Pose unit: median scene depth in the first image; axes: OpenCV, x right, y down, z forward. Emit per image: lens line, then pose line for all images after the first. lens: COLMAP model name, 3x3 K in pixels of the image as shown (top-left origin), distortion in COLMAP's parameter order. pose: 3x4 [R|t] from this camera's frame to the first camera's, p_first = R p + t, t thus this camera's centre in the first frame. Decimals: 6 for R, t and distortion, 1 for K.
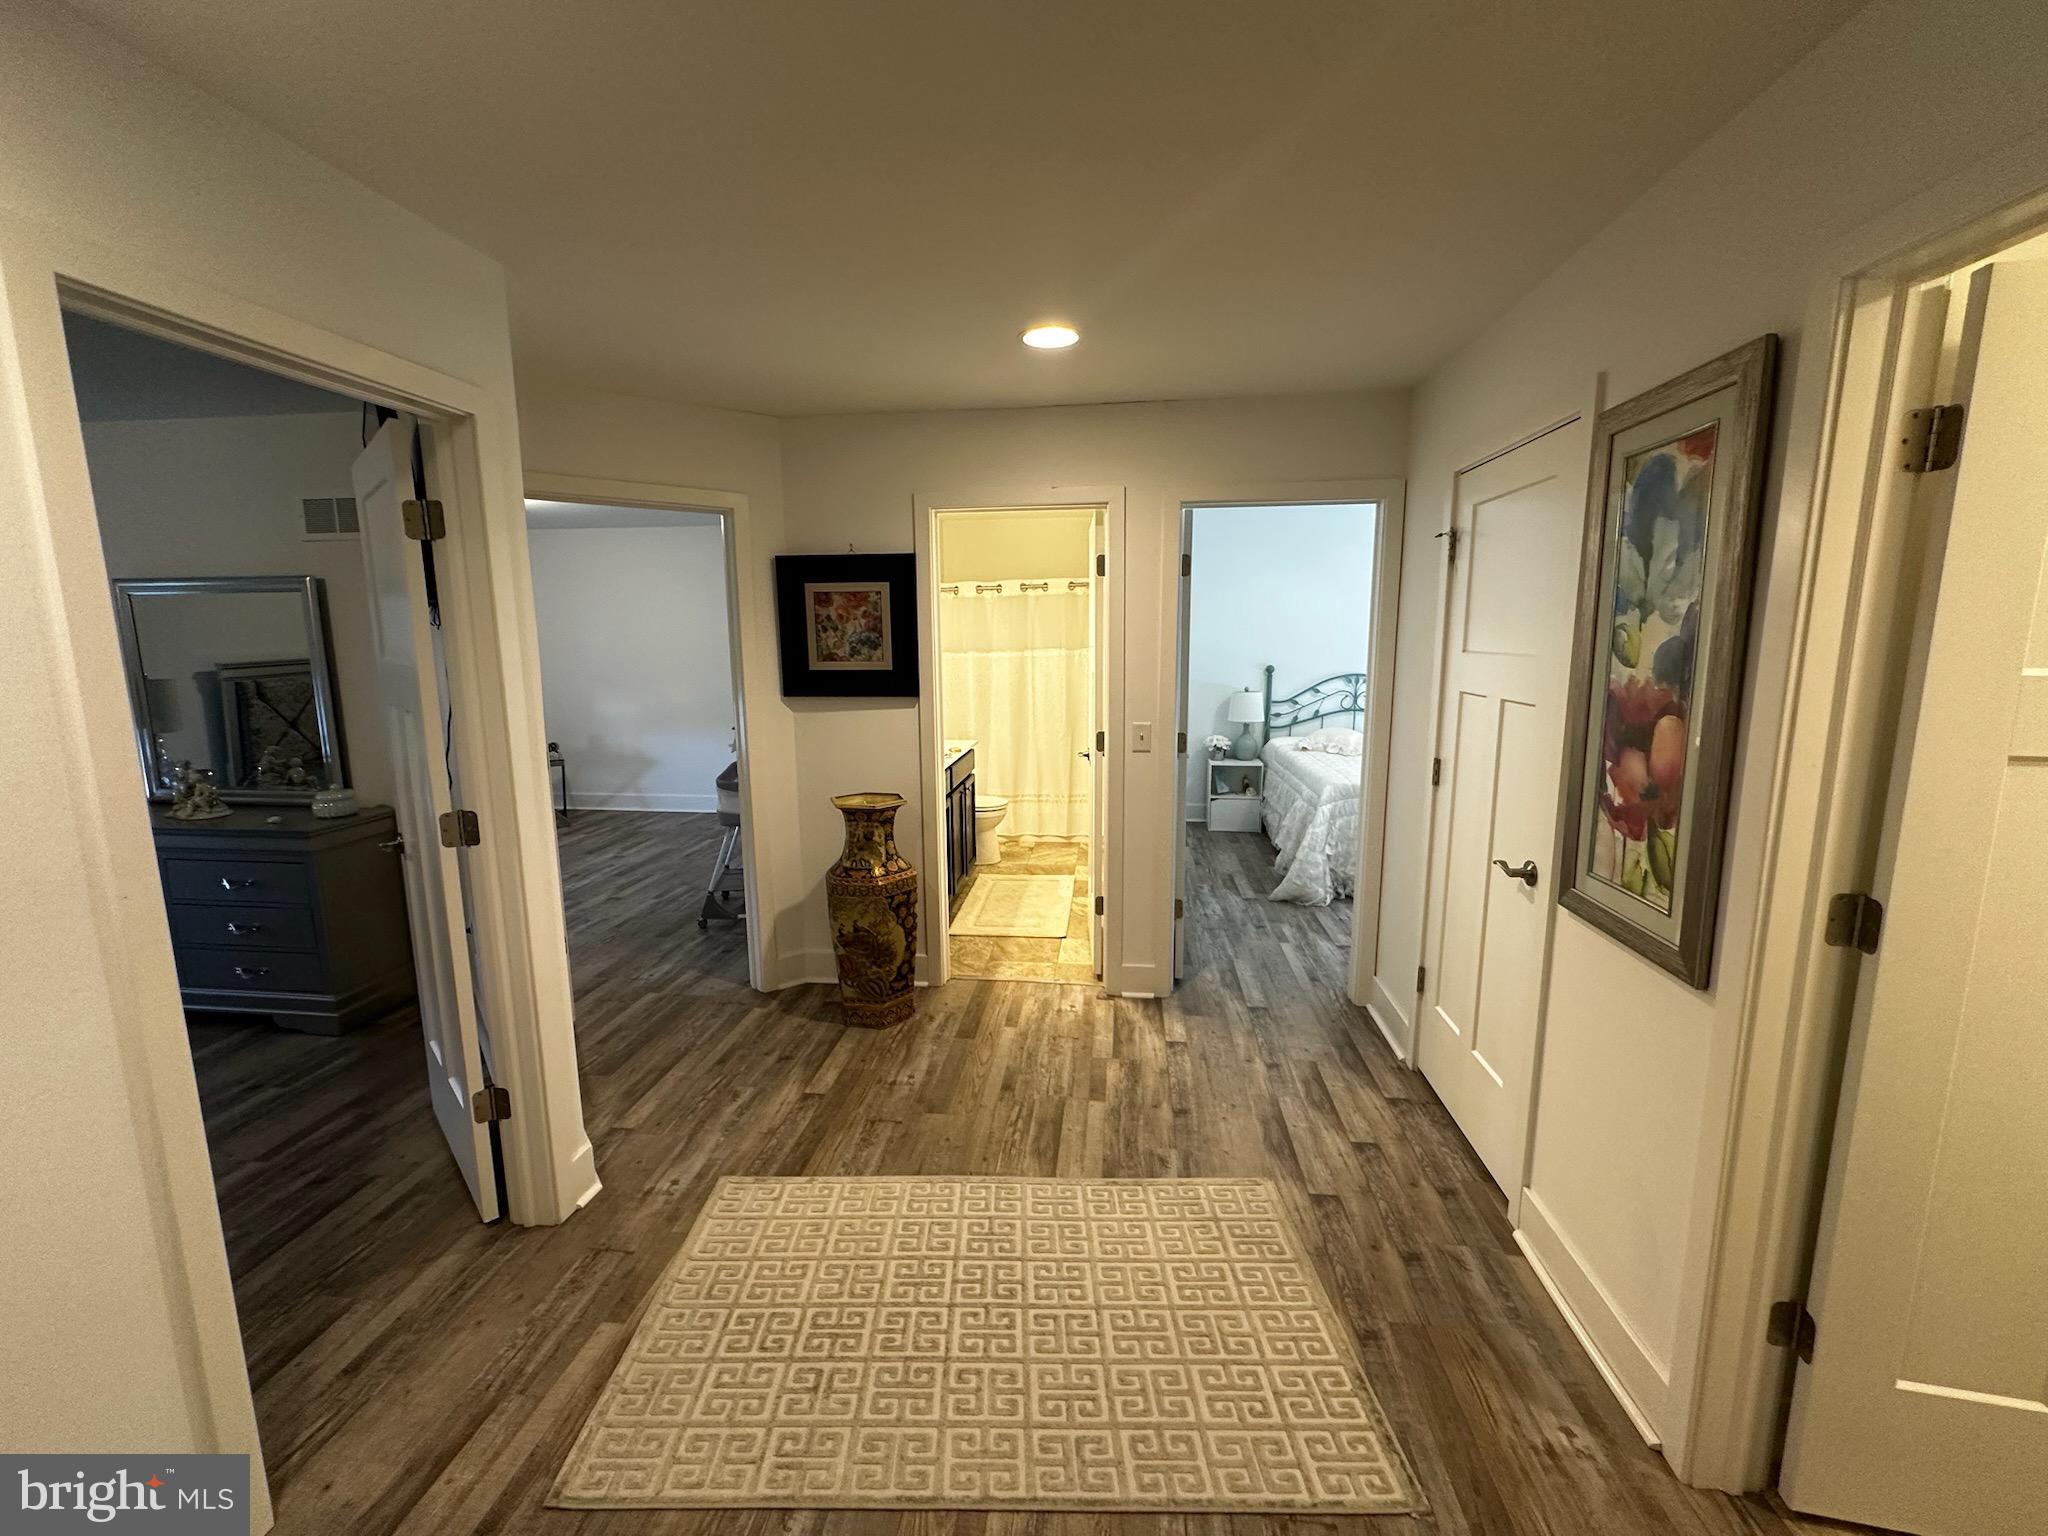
lens RADIAL K [[835.9, 0, 1000.5], [0, 835.9, 757.3], [0, 0, 1]] dist [-0.001418, 0.000231]
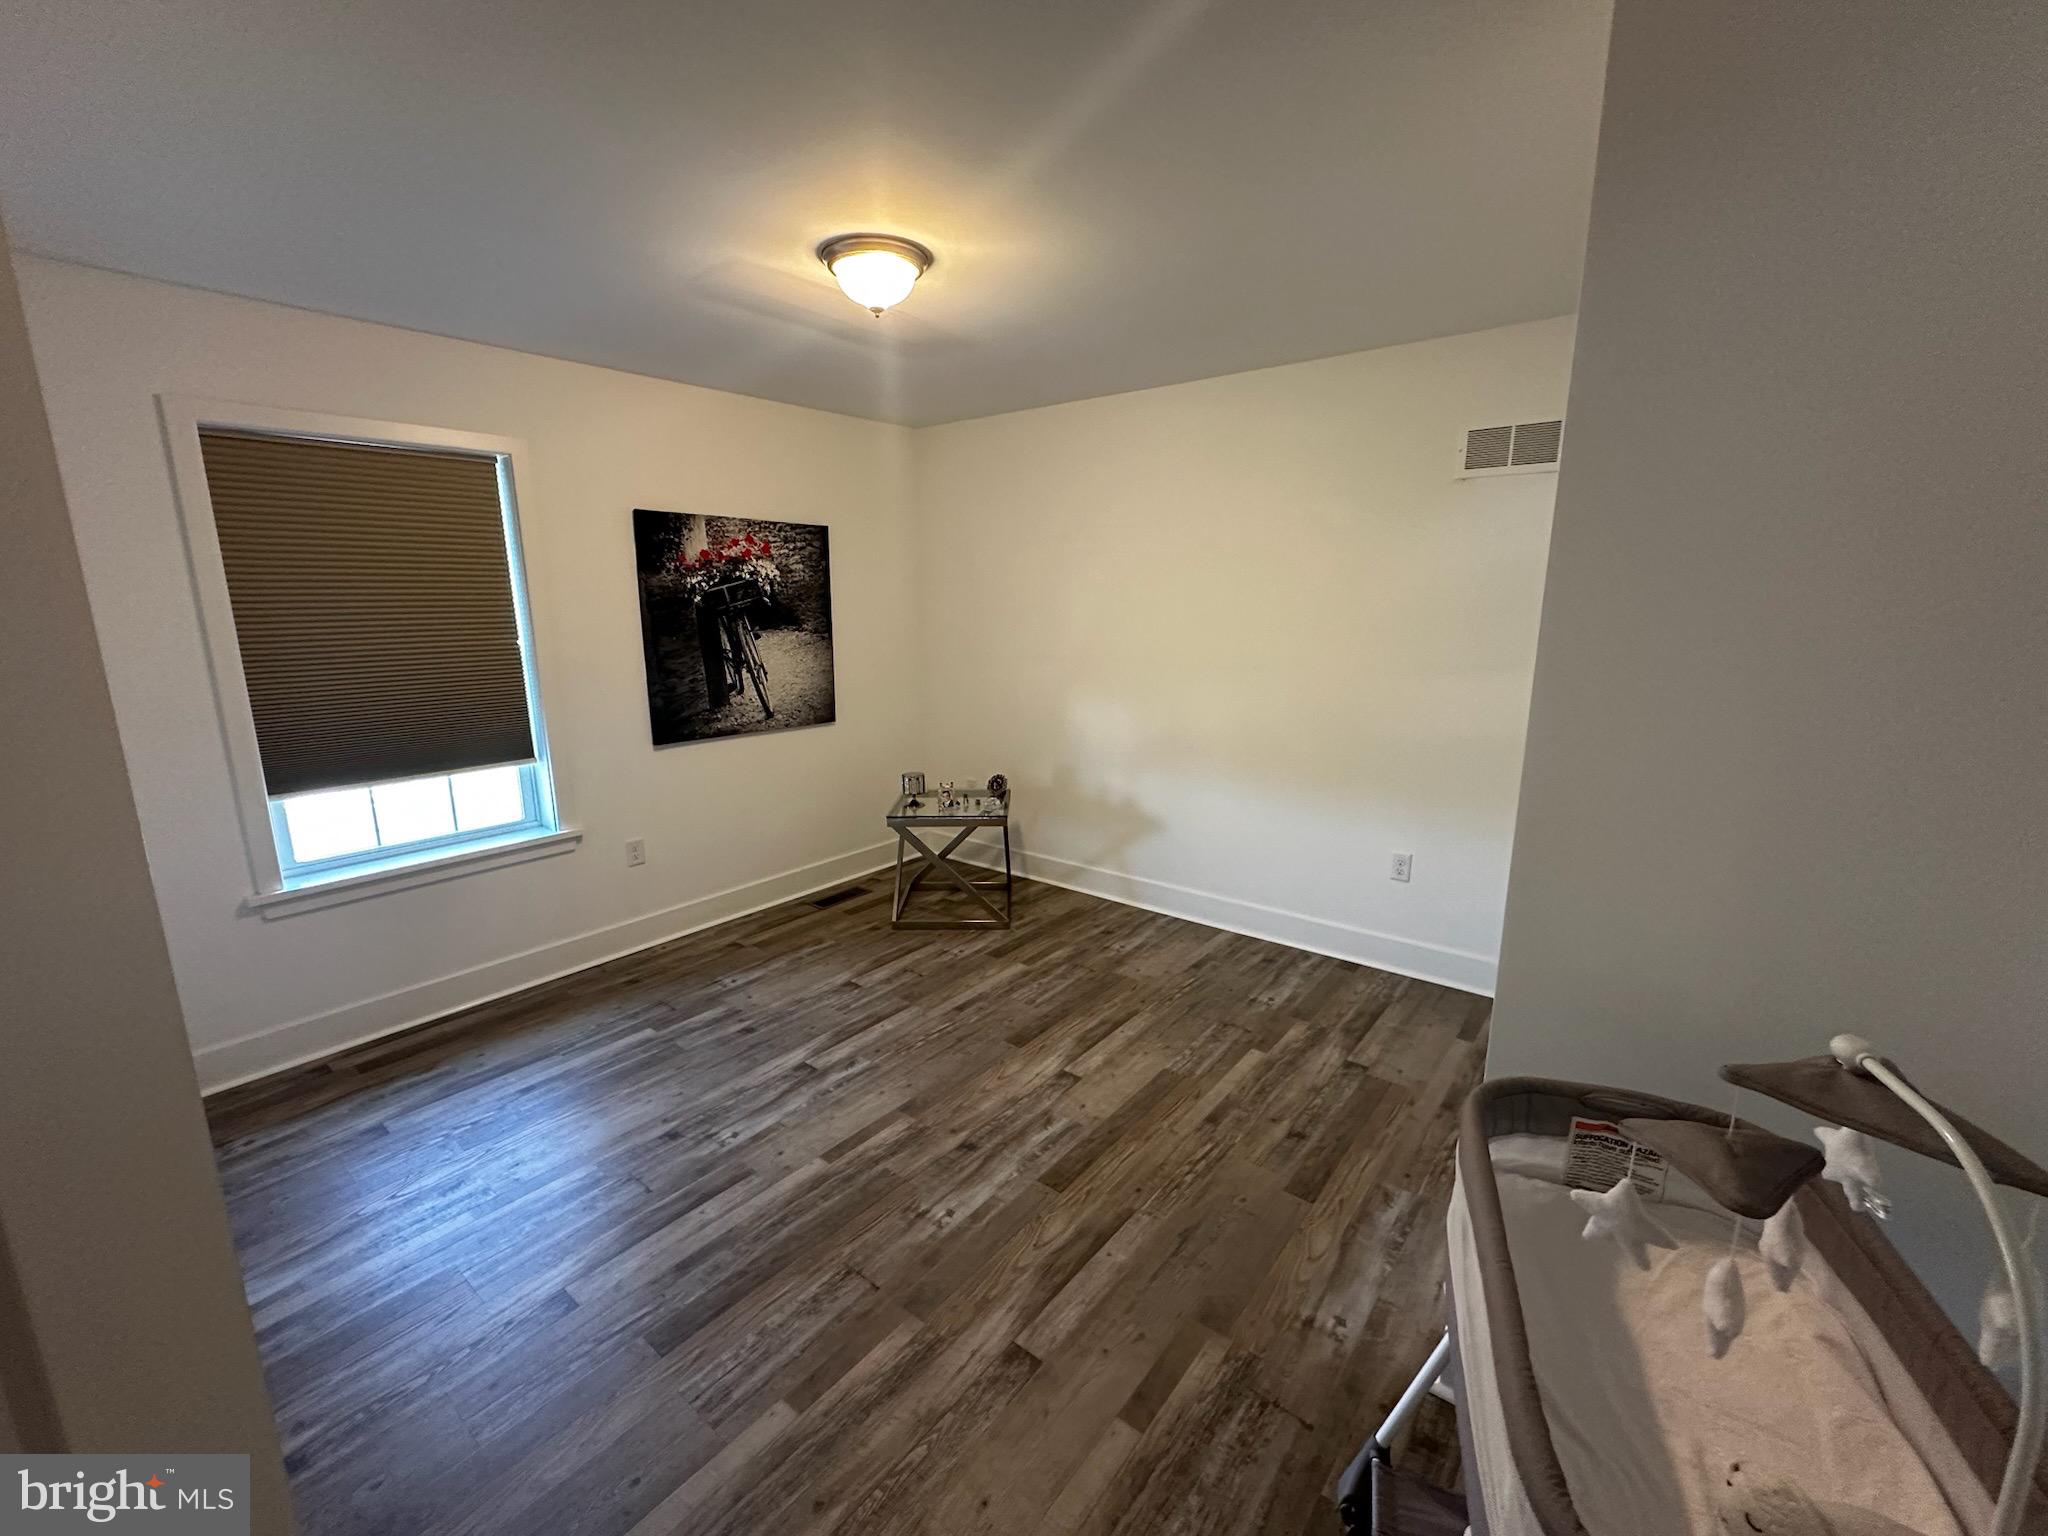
lens RADIAL K [[835.9, 0, 1024.3], [0, 835.9, 759.7], [0, 0, 1]] dist [-0.001418, 0.000231]
pose [[0.855902, 0.108988, -0.505524, -0.226245], [-0.086675, 0.993945, 0.067539, -0.072983], [0.509823, -0.013990, 0.860165, 0.509013]]
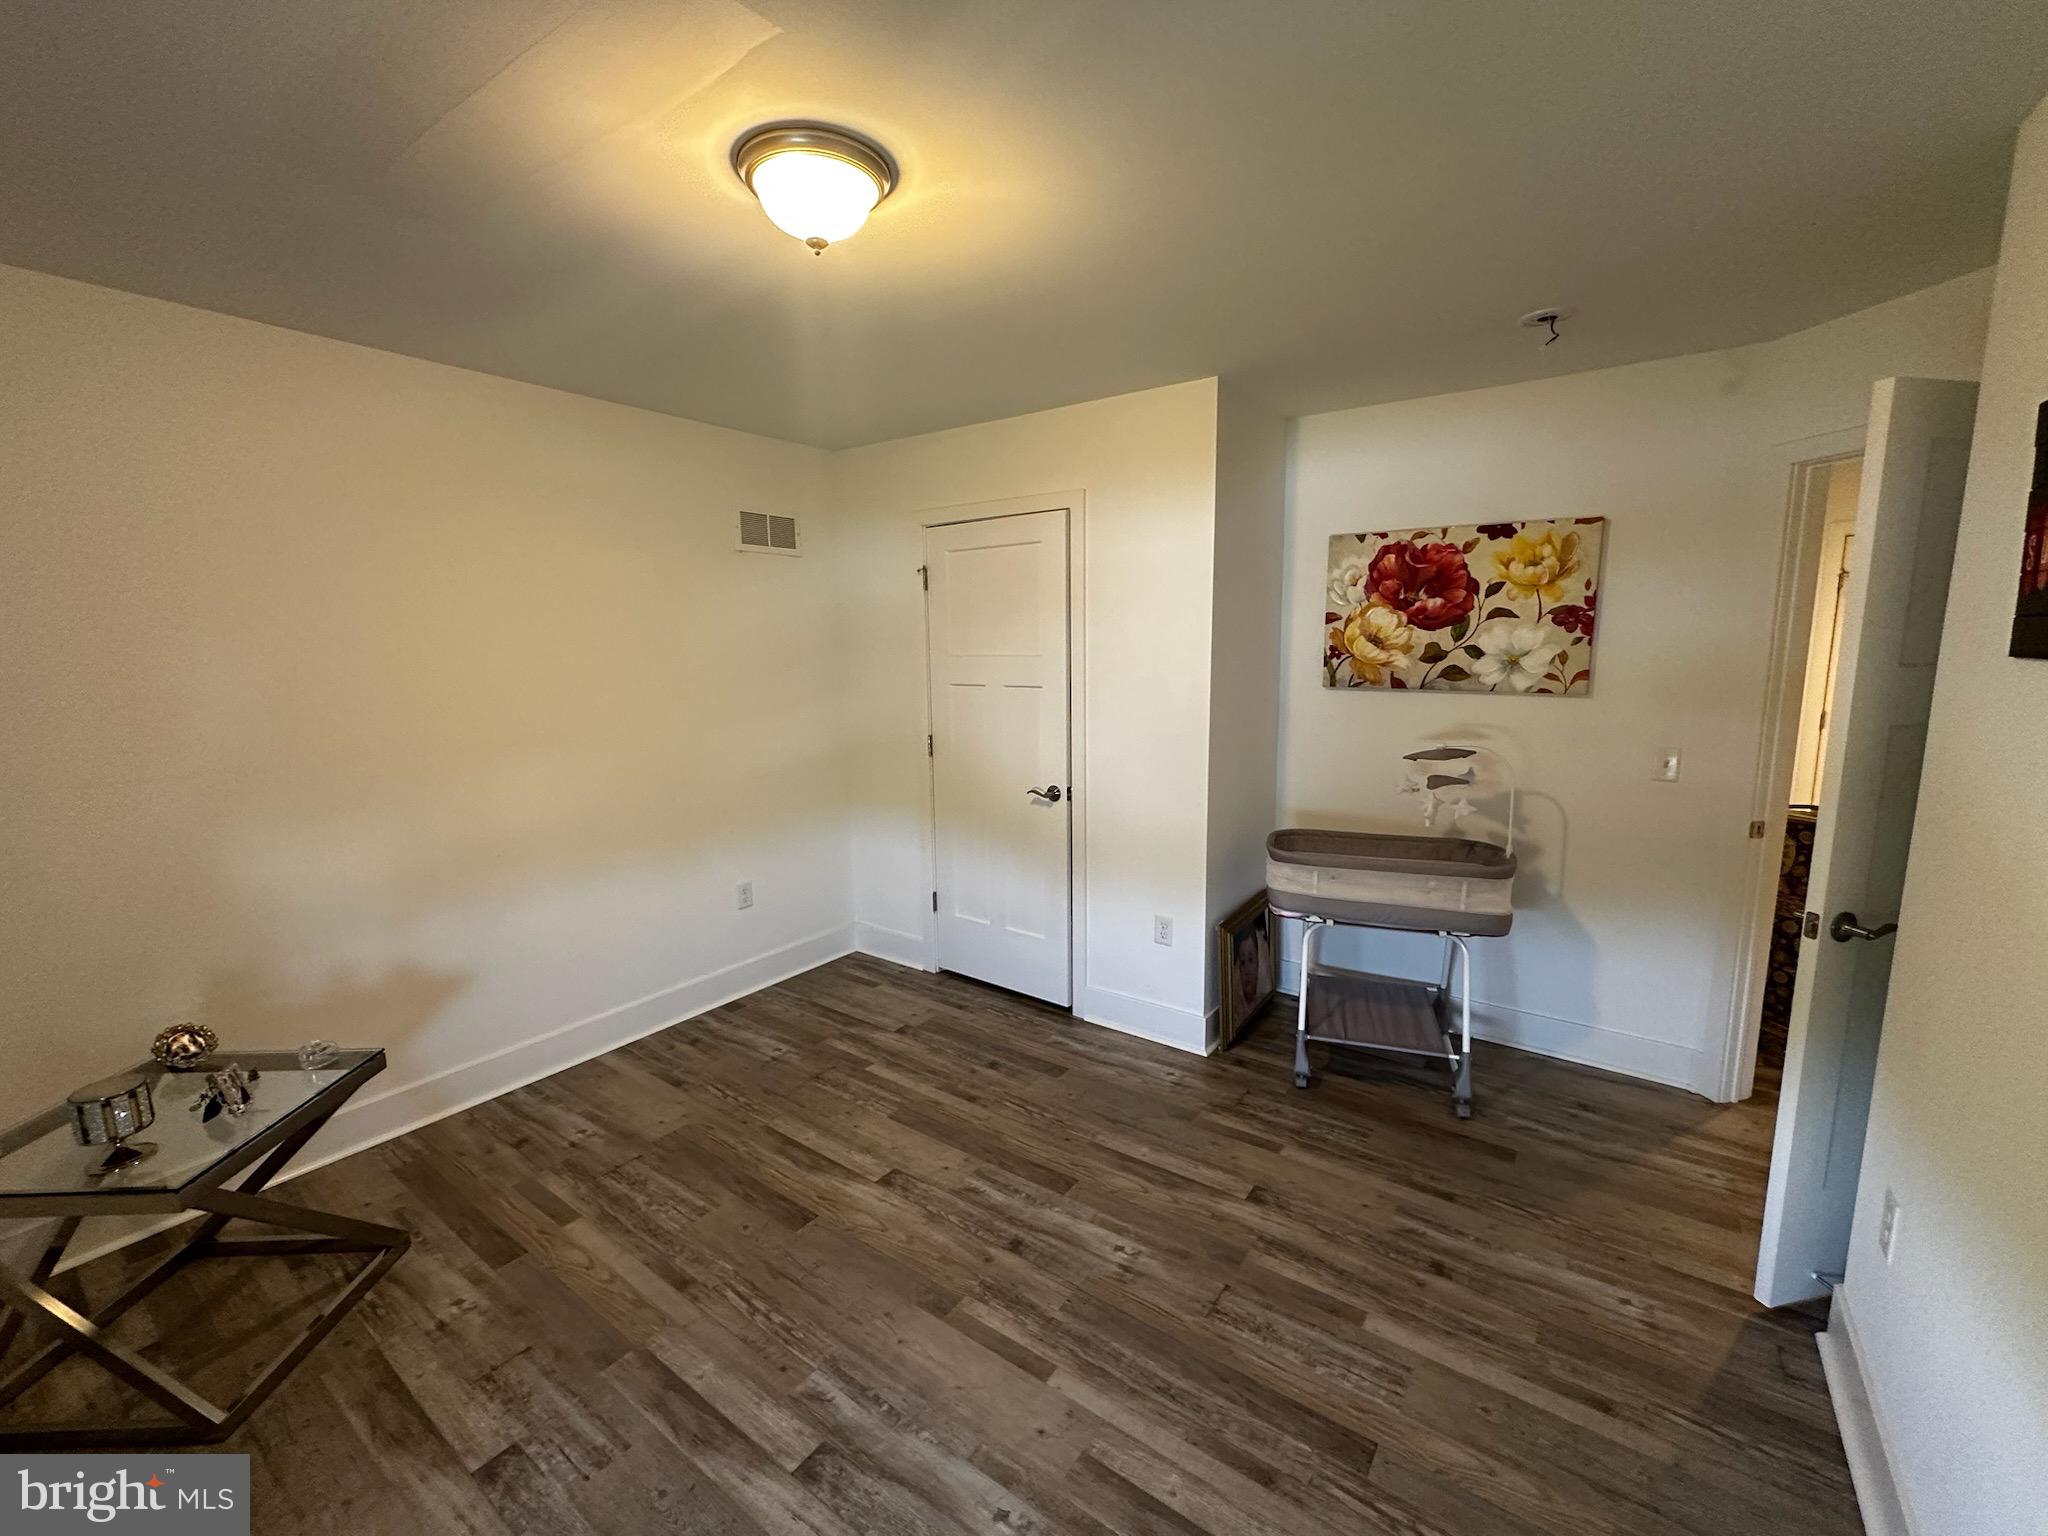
lens RADIAL K [[835.9, 0, 1025.7], [0, 835.9, 747.2], [0, 0, 1]] dist [-0.001418, 0.000231]
pose [[0.484282, -0.102010, 0.868945, -0.656065], [0.142003, 0.989175, 0.036983, -0.084403], [-0.863311, 0.105482, 0.493525, 0.615179]]
